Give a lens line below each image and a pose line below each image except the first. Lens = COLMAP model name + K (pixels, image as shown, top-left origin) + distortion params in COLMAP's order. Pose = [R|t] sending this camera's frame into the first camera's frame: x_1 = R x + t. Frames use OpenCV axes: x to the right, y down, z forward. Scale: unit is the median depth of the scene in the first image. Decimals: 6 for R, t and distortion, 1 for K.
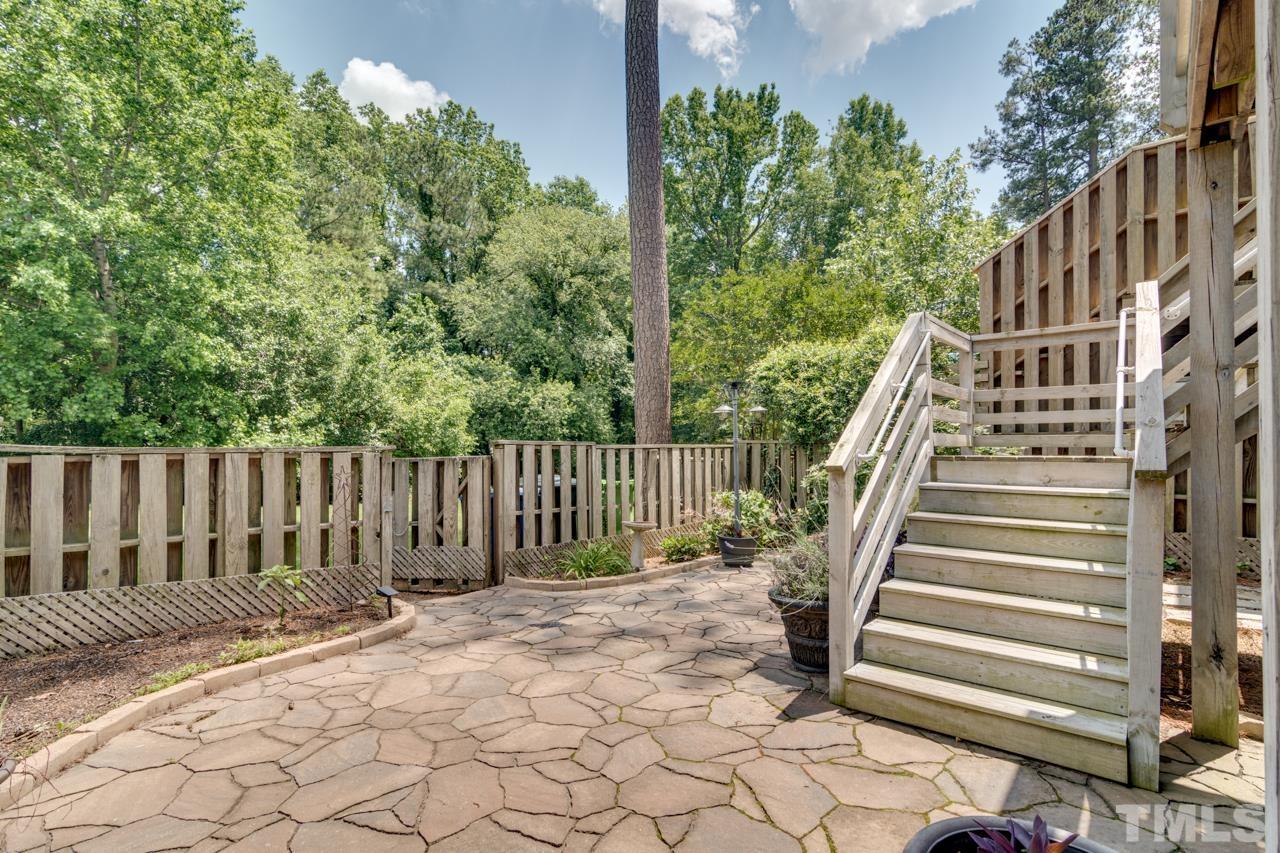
lens RADIAL K [[616.6, 0, 639.7], [0, 616.6, 435.3], [0, 0, 1]] dist [-0.012169, 0.007648]
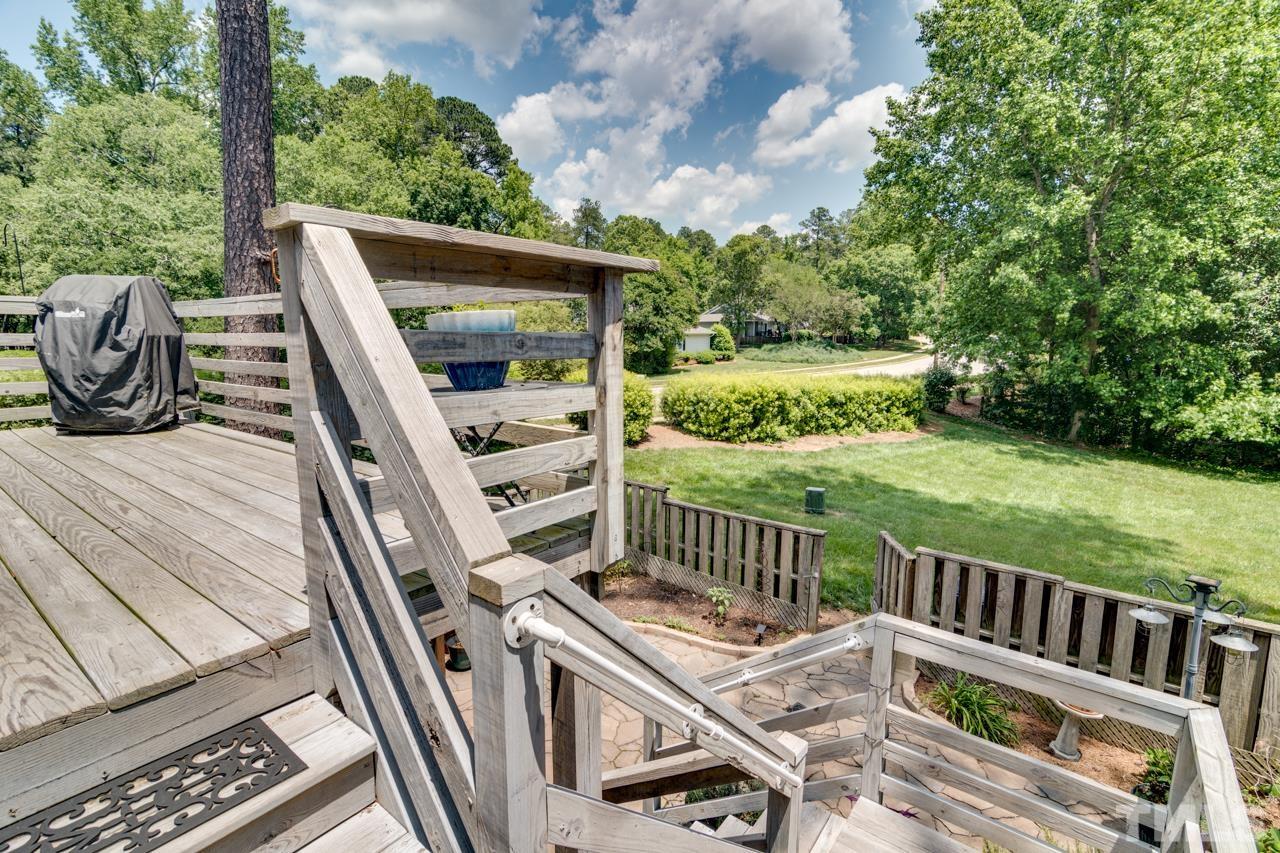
lens RADIAL K [[615.3, 0, 646.0], [0, 615.3, 429.6], [0, 0, 1]] dist [-0.004209, -0.000006]
pose [[0.039458, 0.154516, -0.987202, 0.101158], [0.008656, 0.987881, 0.154969, -0.047820], [0.999184, -0.014660, 0.037642, 0.063119]]
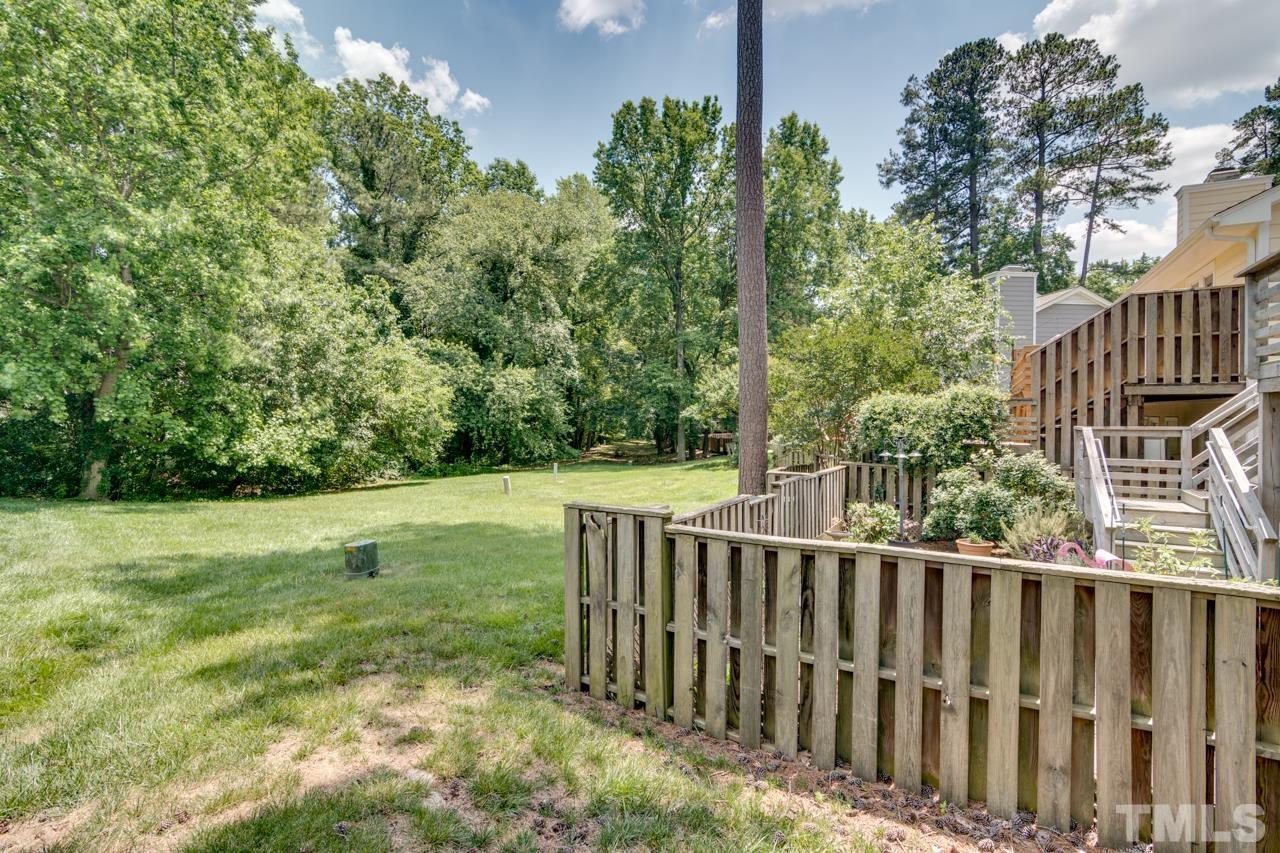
lens RADIAL K [[608.6, 0, 647.3], [0, 608.6, 409.2], [0, 0, 1]] dist [-0.000386, 0.000074]
pose [[0.982869, 0.005105, 0.184237, -0.099224], [-0.006476, 0.999956, 0.006842, -0.021757], [-0.184194, -0.007918, 0.982858, -0.045290]]
